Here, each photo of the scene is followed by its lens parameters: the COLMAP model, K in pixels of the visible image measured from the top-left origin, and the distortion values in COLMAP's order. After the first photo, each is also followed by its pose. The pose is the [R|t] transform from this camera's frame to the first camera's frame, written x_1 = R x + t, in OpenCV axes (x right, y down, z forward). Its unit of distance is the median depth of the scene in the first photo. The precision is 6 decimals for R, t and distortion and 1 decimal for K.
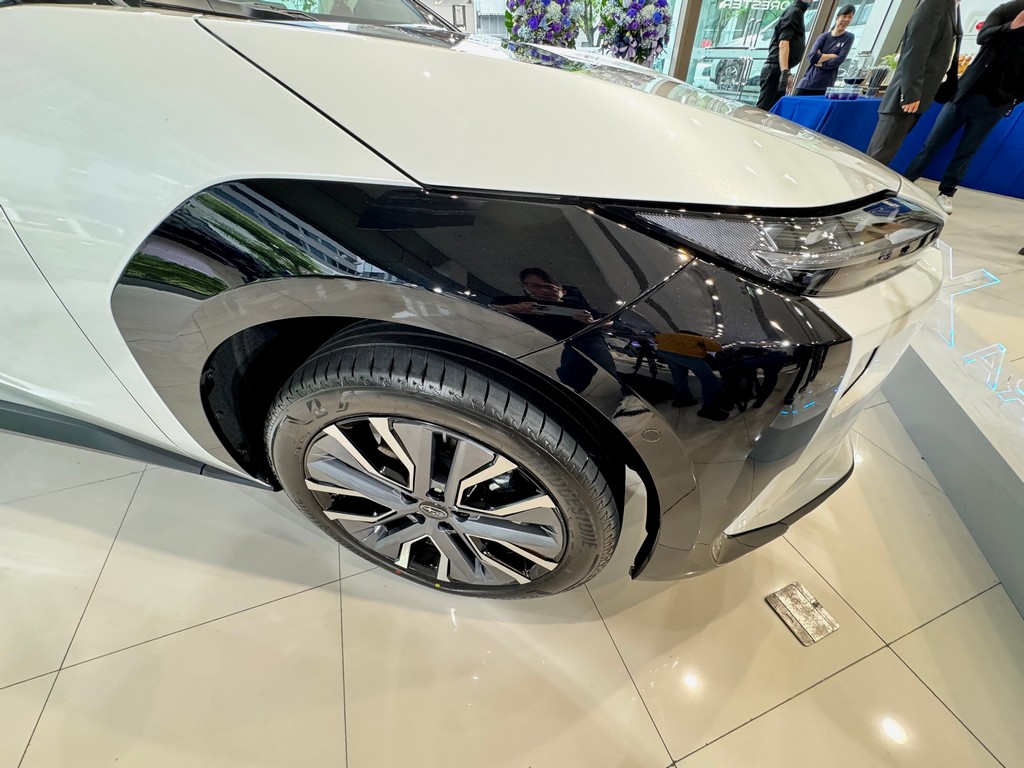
lens RADIAL K [[401.2, 0, 514.2], [0, 401.2, 377.4], [0, 0, 1]] dist [0.001848, 0.000154]
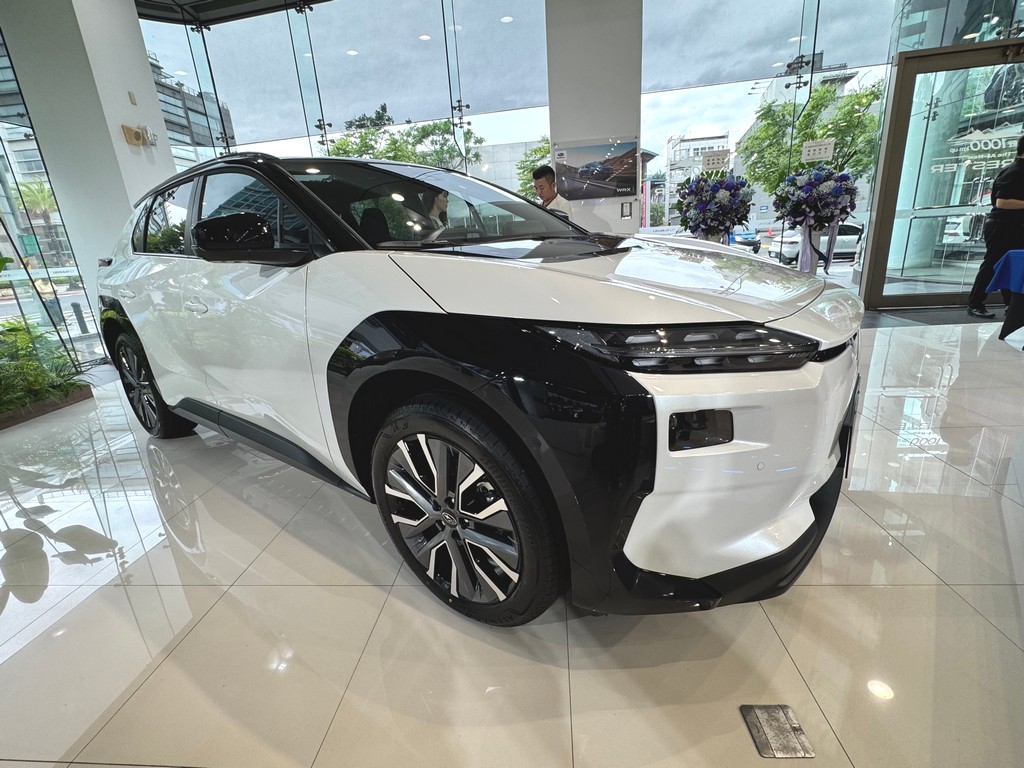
lens RADIAL K [[449.1, 0, 512.0], [0, 449.1, 384.0], [0, 0, 1]] dist [-0.012117, -0.000109]
pose [[0.911896, 0.063106, -0.405541, 0.528803], [-0.198705, 0.932465, -0.301705, 0.267454], [0.359114, 0.355707, 0.862850, -0.413612]]
